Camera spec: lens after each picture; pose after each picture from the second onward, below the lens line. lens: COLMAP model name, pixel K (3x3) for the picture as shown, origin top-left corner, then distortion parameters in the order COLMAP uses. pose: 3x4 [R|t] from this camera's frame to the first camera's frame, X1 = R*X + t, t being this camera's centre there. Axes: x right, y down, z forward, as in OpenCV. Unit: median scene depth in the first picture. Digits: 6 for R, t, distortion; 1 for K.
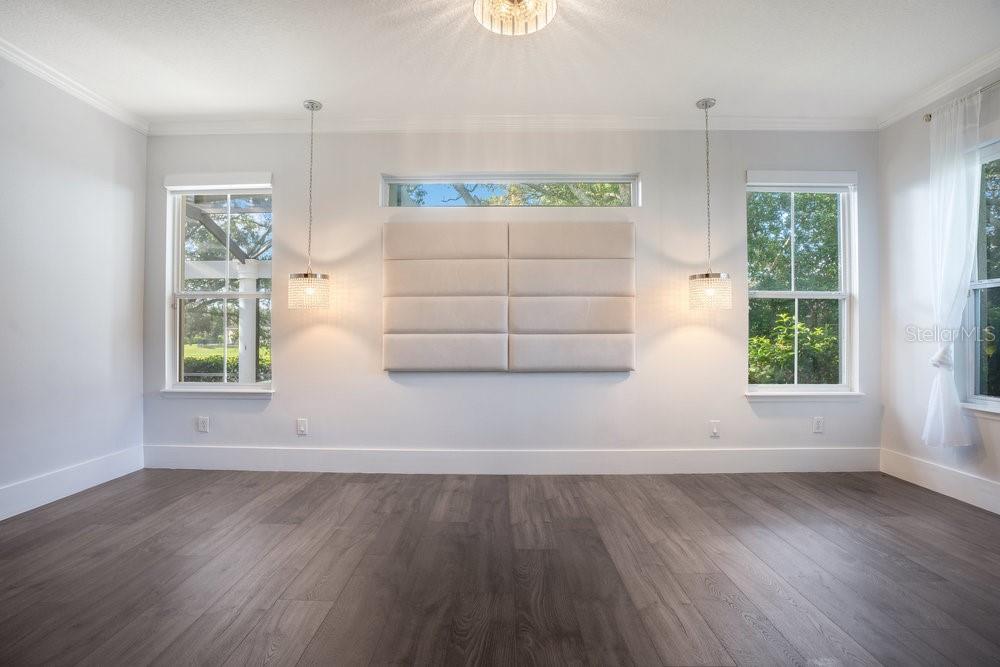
lens RADIAL K [[475.8, 0, 495.1], [0, 475.8, 335.1], [0, 0, 1]] dist [-0.073803, 0.027006]
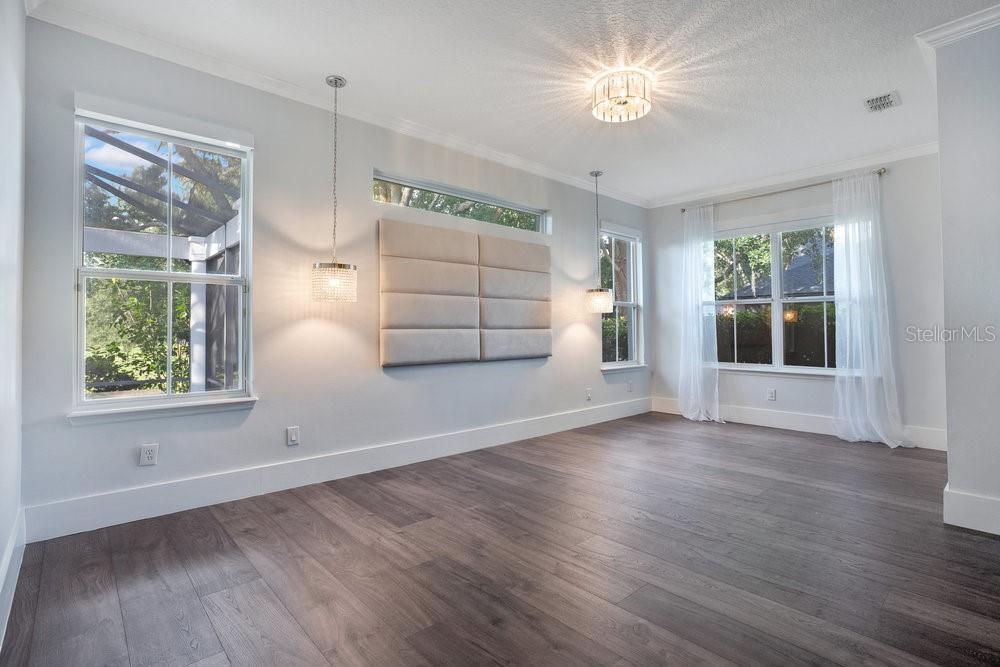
lens RADIAL K [[475.8, 0, 495.1], [0, 475.8, 335.1], [0, 0, 1]] dist [-0.073803, 0.027006]
pose [[0.730979, -0.008397, 0.682349, -0.746060], [-0.000060, 0.999923, 0.012369, -0.002670], [-0.682400, -0.009083, 0.730922, 0.115794]]
